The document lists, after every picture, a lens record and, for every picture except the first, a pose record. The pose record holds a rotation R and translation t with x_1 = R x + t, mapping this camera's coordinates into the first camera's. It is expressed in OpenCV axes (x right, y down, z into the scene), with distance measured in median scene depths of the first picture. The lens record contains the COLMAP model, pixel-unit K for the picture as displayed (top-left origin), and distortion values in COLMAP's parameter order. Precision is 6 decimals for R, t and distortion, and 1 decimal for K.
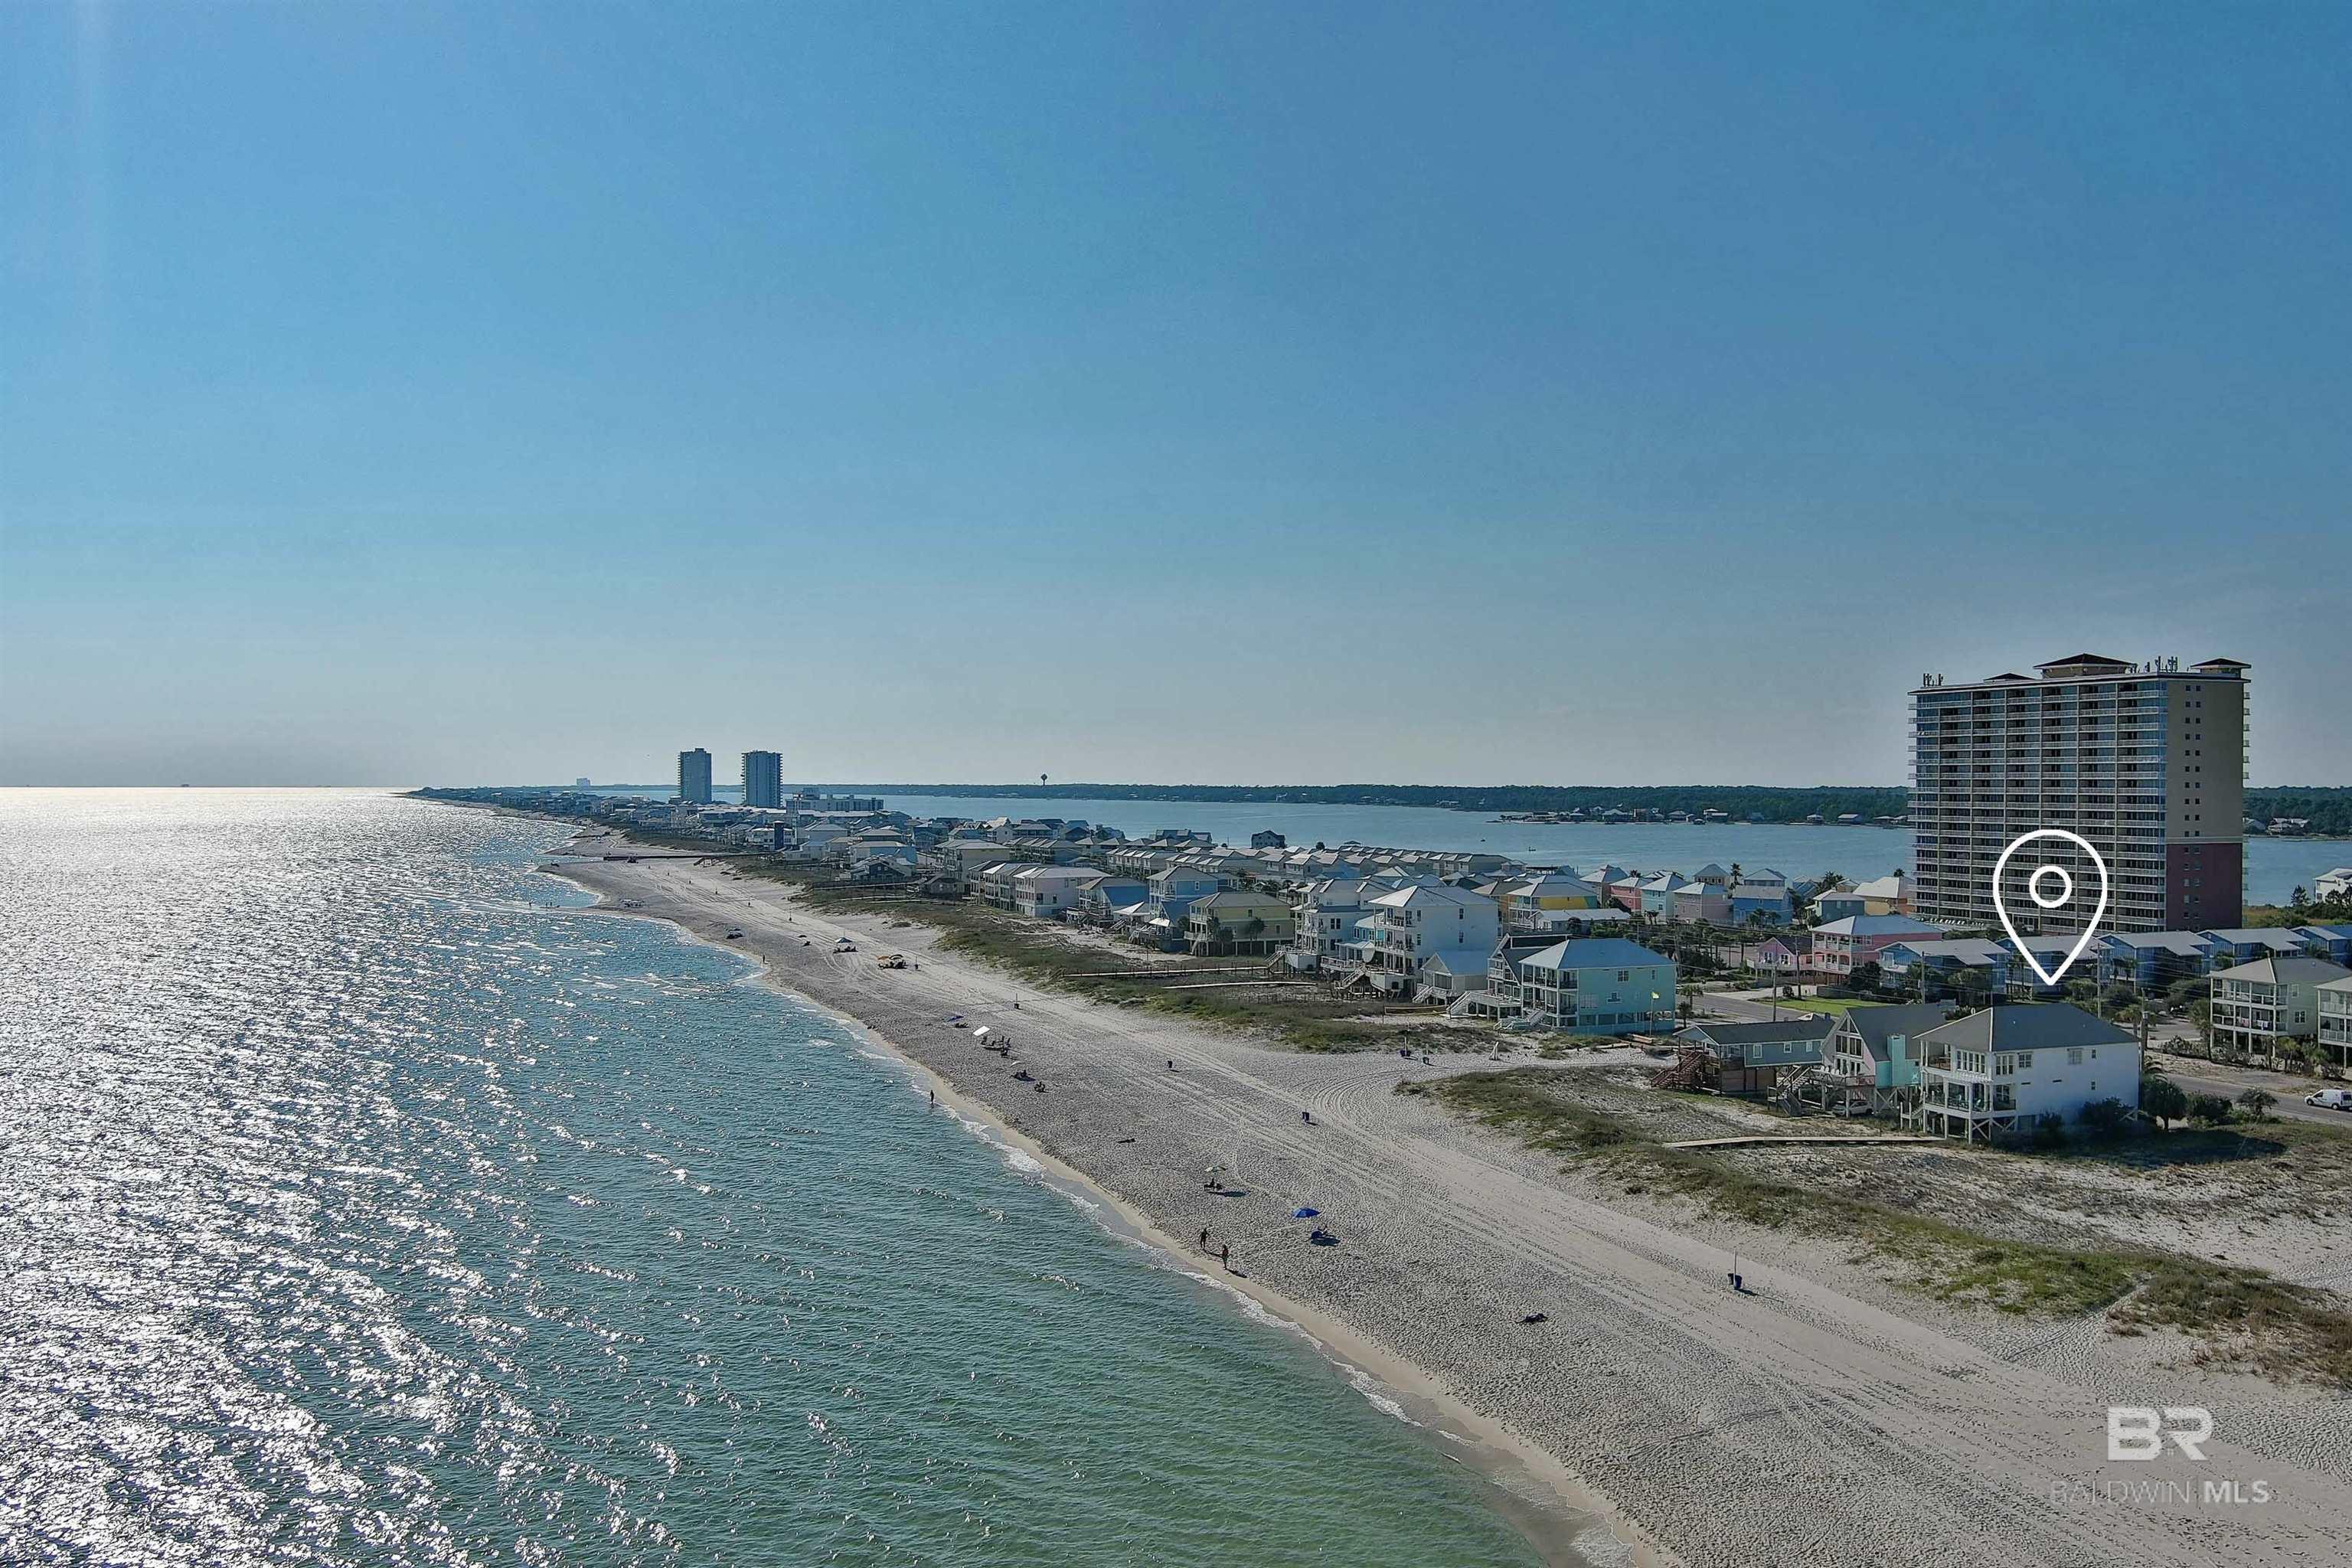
lens RADIAL K [[1962.0, 0, 1176.0], [0, 1962.0, 784.0], [0, 0, 1]] dist [-0.002476, -0.002310]
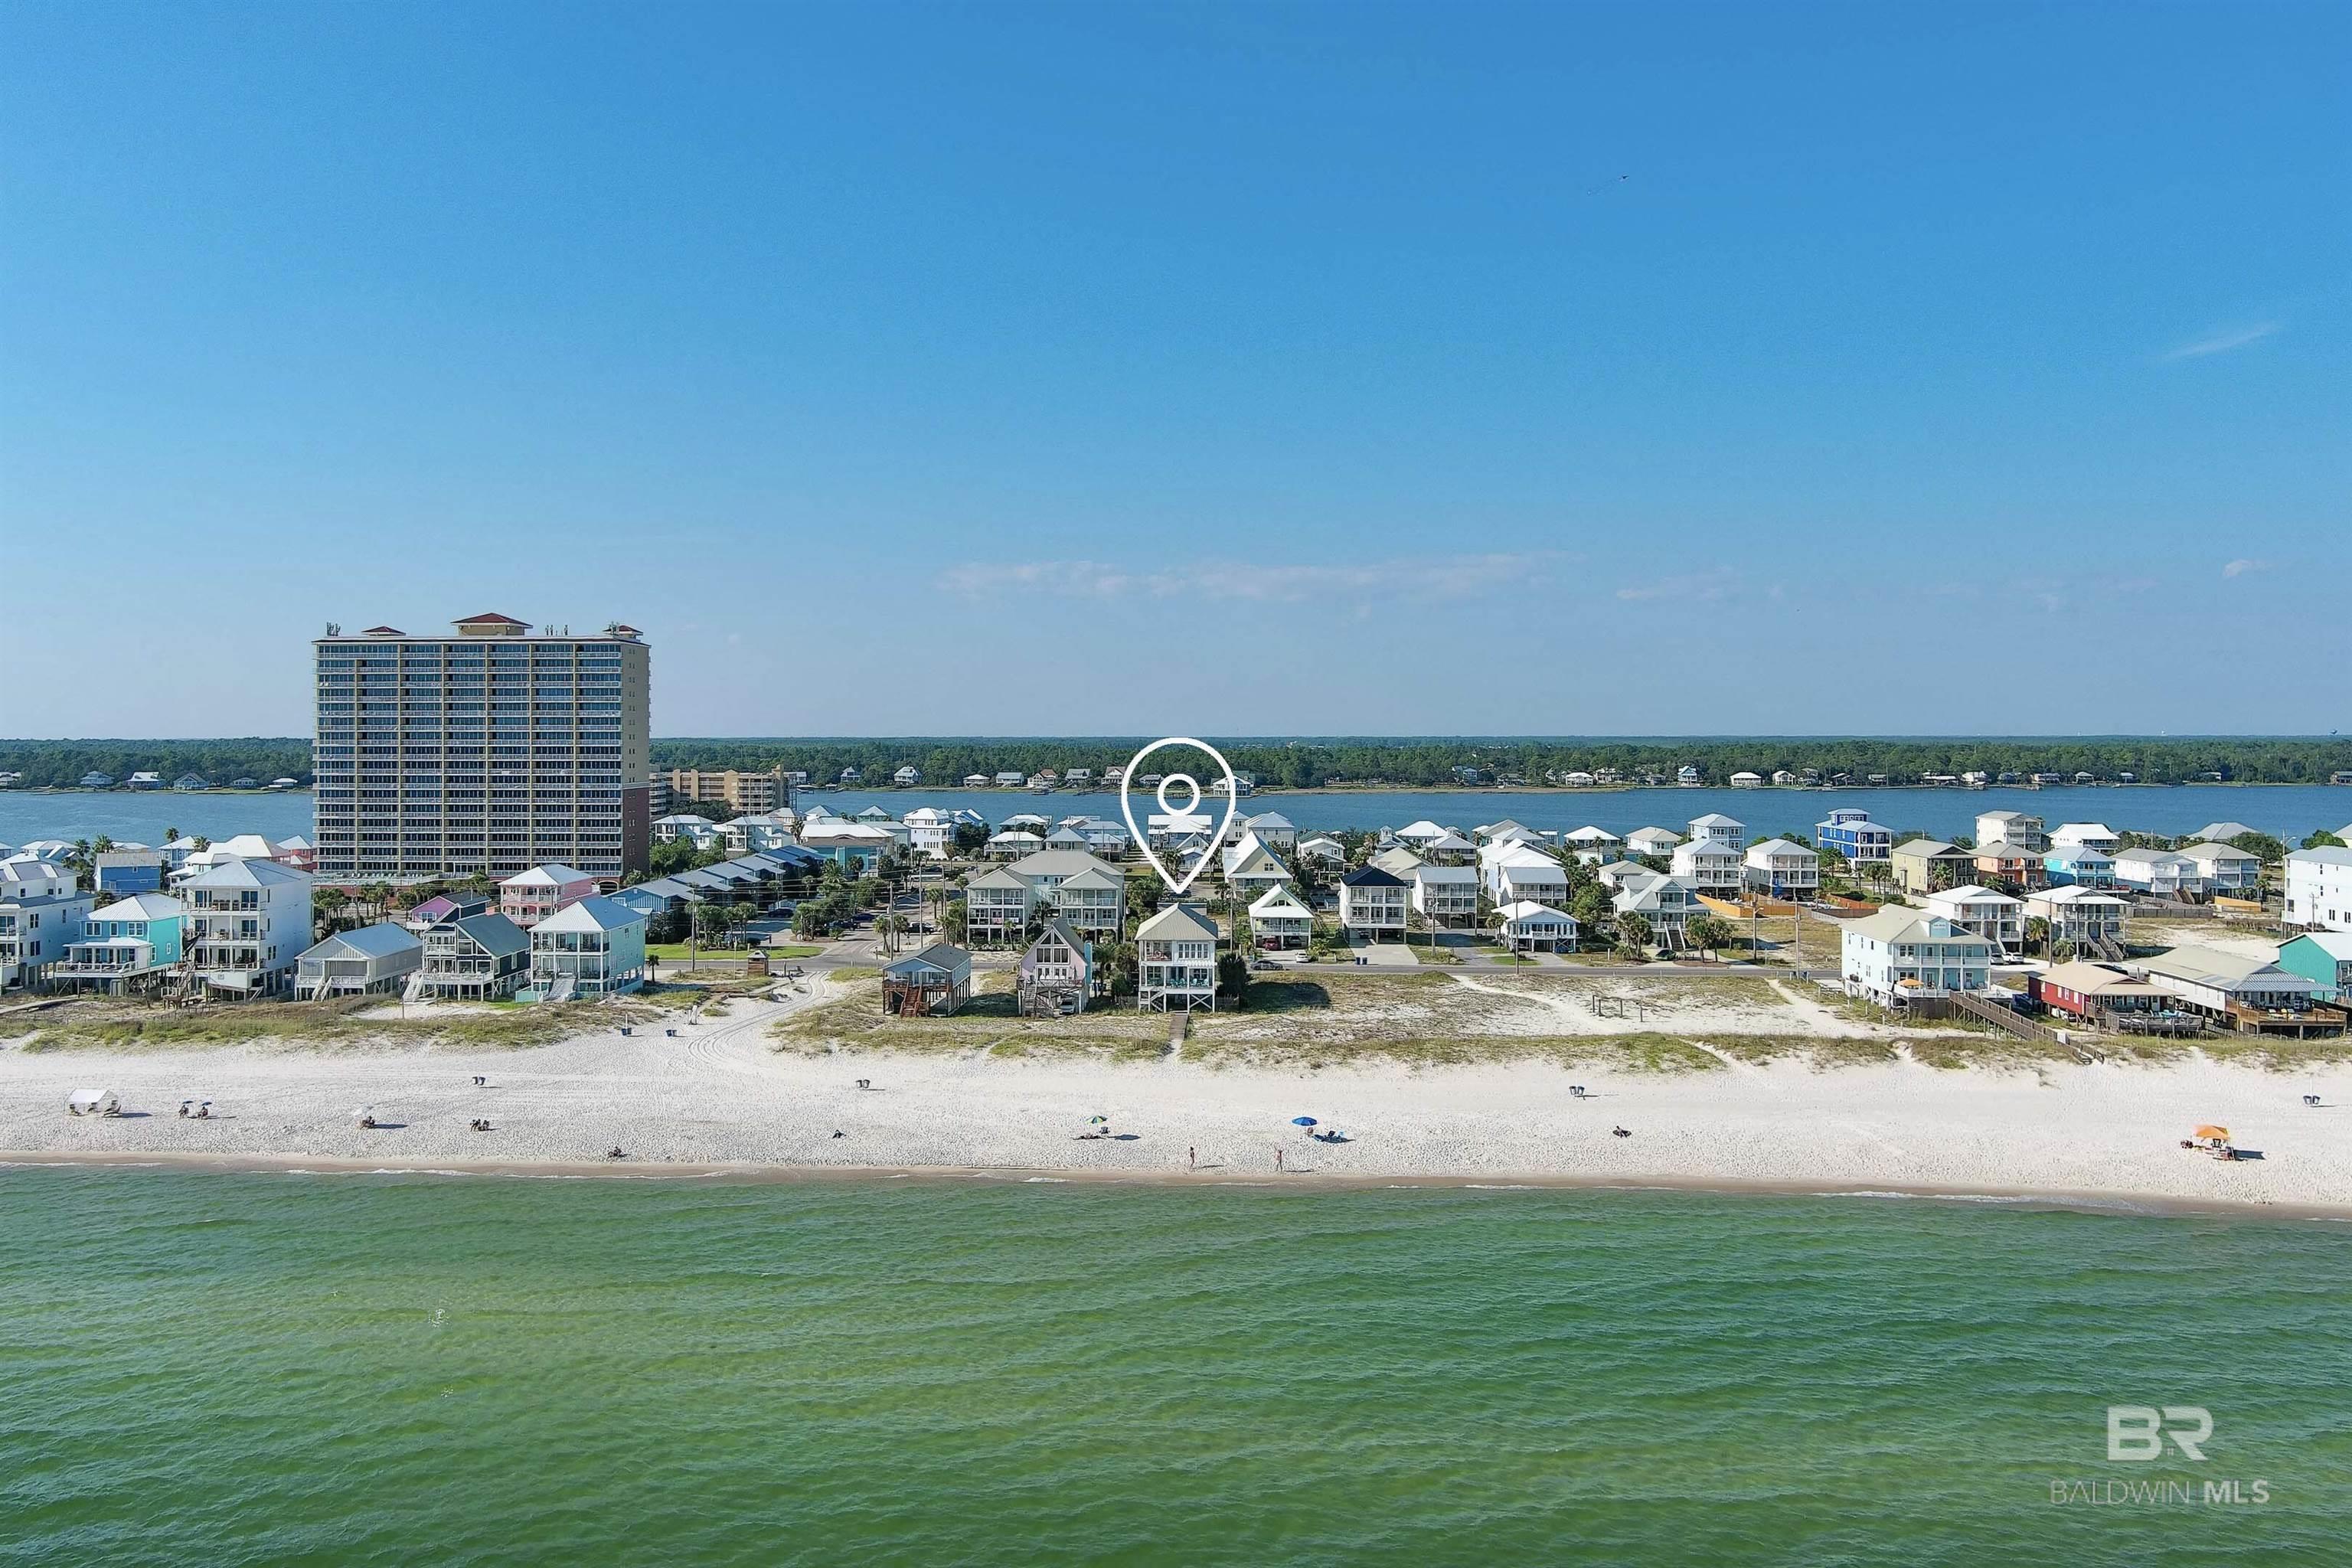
lens RADIAL K [[1982.9, 0, 1176.0], [0, 1982.9, 784.0], [0, 0, 1]] dist [-0.001228, -0.000448]
pose [[0.388624, -0.022470, 0.921122, -0.405637], [0.001165, 0.999714, 0.023896, 0.000664], [-0.921396, -0.008213, 0.388539, 0.260329]]
